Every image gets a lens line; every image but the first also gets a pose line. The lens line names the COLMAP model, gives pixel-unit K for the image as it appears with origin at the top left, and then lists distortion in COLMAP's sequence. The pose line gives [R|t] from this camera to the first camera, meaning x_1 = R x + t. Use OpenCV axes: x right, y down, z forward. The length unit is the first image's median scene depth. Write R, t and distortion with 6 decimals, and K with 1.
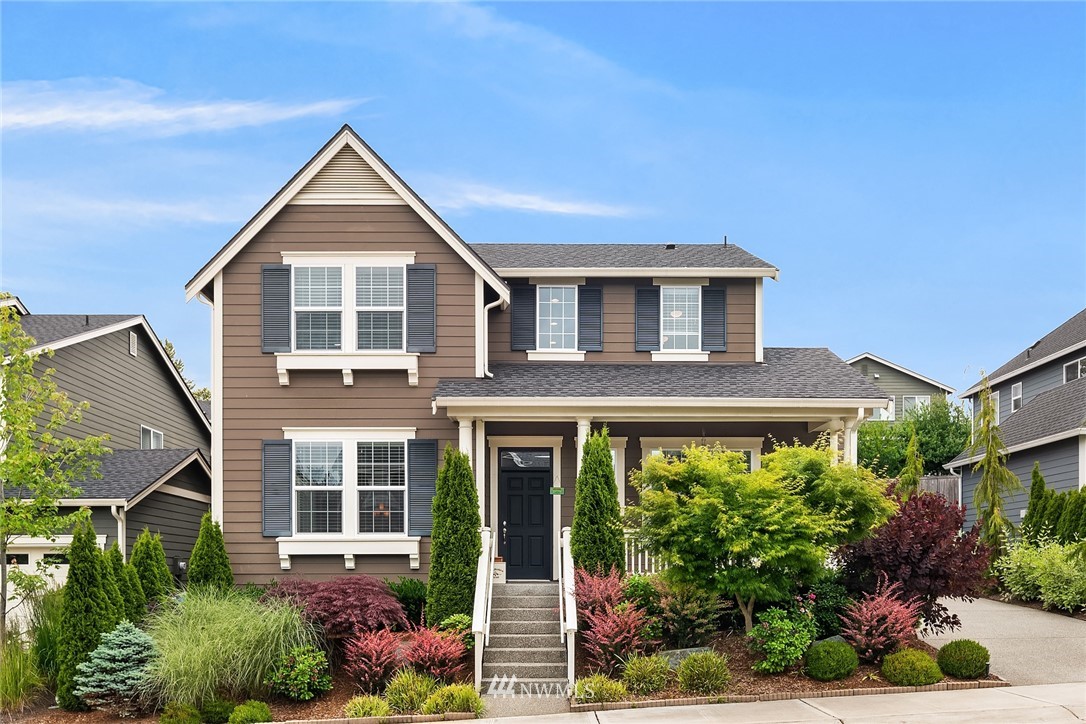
lens RADIAL K [[895.0, 0, 516.4], [0, 895.0, 396.5], [0, 0, 1]] dist [-0.002302, -0.002529]
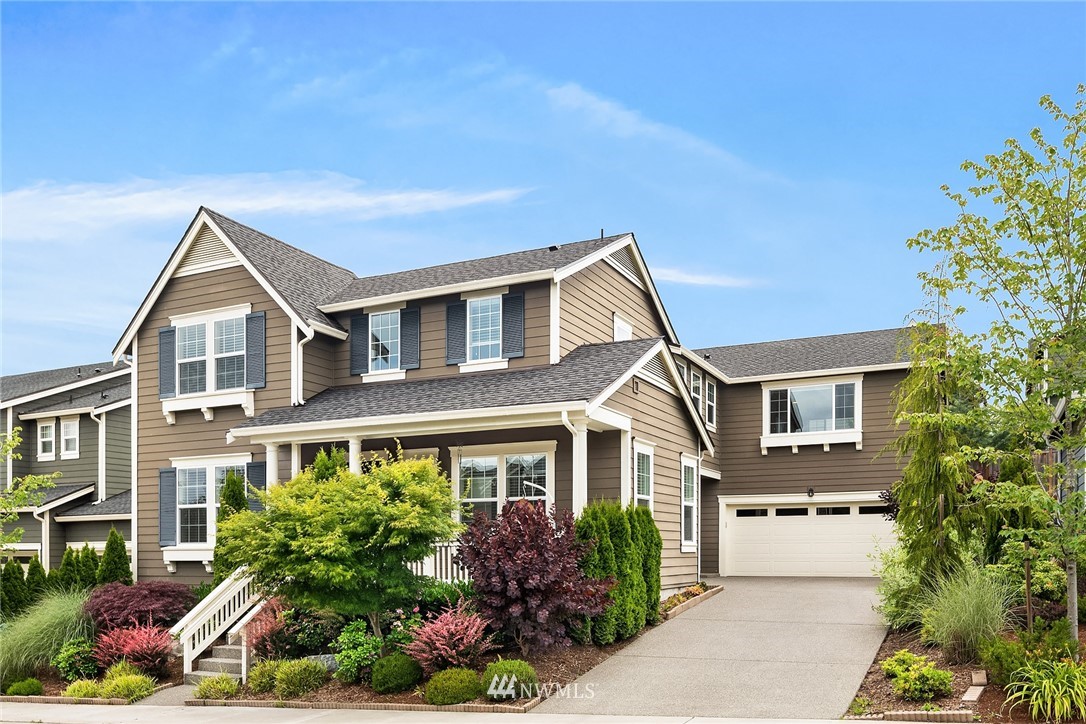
lens RADIAL K [[895.0, 0, 539.3], [0, 895.0, 360.8], [0, 0, 1]] dist [-0.002302, -0.002529]
pose [[0.880815, -0.098159, -0.463173, 0.761517], [0.088808, 0.995162, -0.042016, -0.002202], [0.465056, -0.004125, 0.885271, 0.132163]]
